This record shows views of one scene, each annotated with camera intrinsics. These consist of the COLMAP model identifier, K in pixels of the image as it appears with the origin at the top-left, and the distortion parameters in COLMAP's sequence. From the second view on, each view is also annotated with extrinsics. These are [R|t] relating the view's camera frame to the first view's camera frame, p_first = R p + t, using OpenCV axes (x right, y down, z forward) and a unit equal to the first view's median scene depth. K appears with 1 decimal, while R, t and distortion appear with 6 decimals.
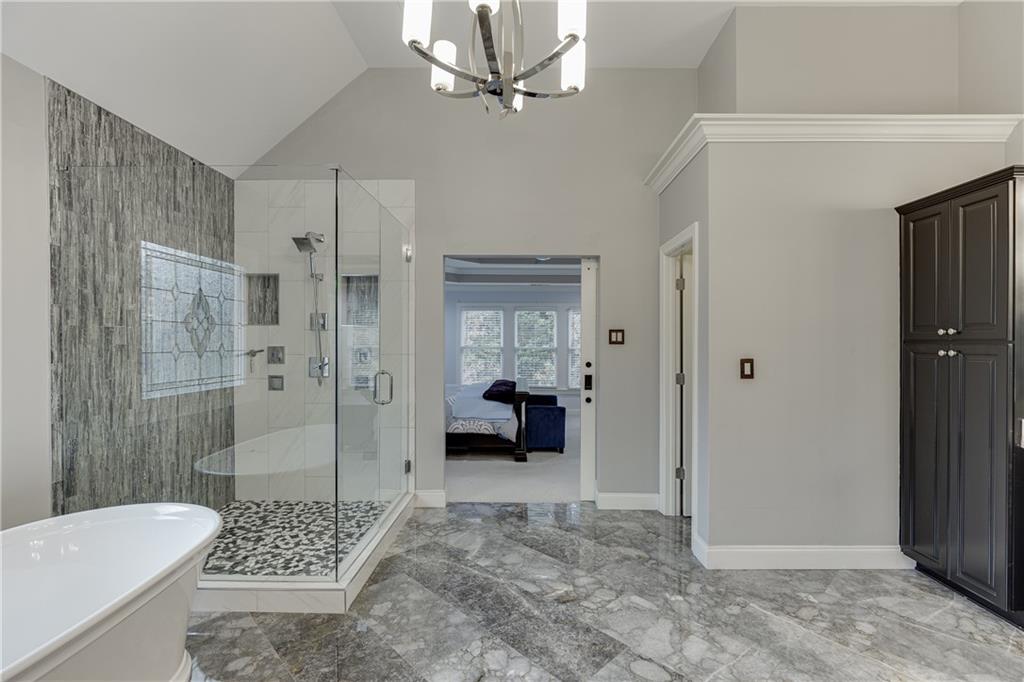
lens RADIAL K [[477.5, 0, 516.3], [0, 477.5, 341.1], [0, 0, 1]] dist [-0.003743, 0.001602]
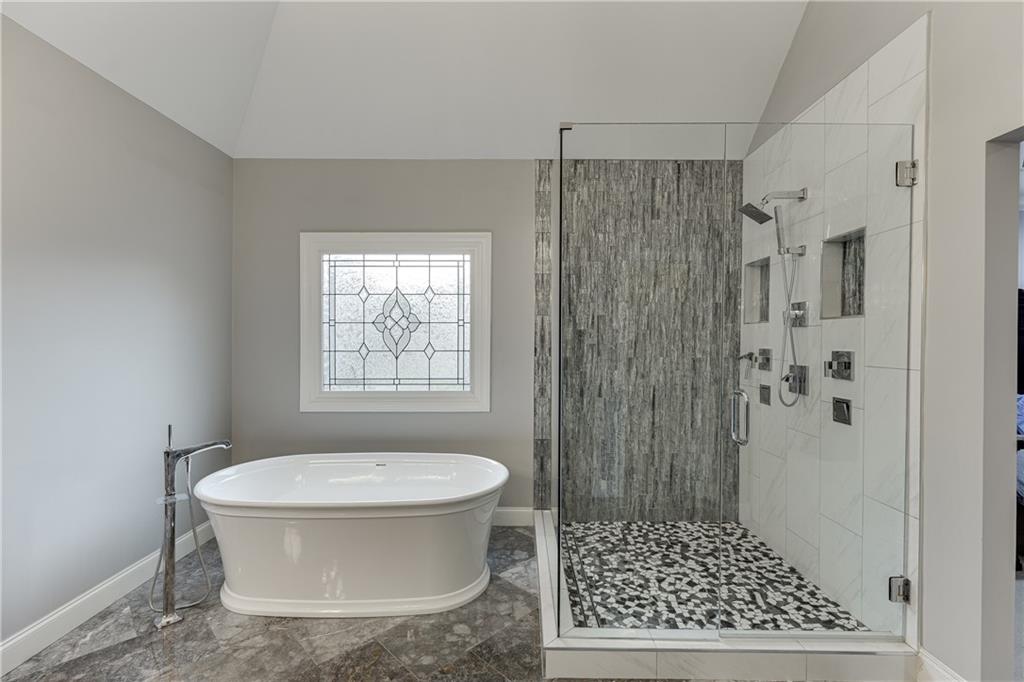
lens RADIAL K [[453.7, 0, 515.6], [0, 453.7, 341.9], [0, 0, 1]] dist [0.001086, -0.001868]
pose [[0.010766, 0.003064, -0.999937, 0.294497], [-0.005804, 0.999979, 0.003002, -0.000052], [0.999925, 0.005771, 0.010784, 0.683474]]
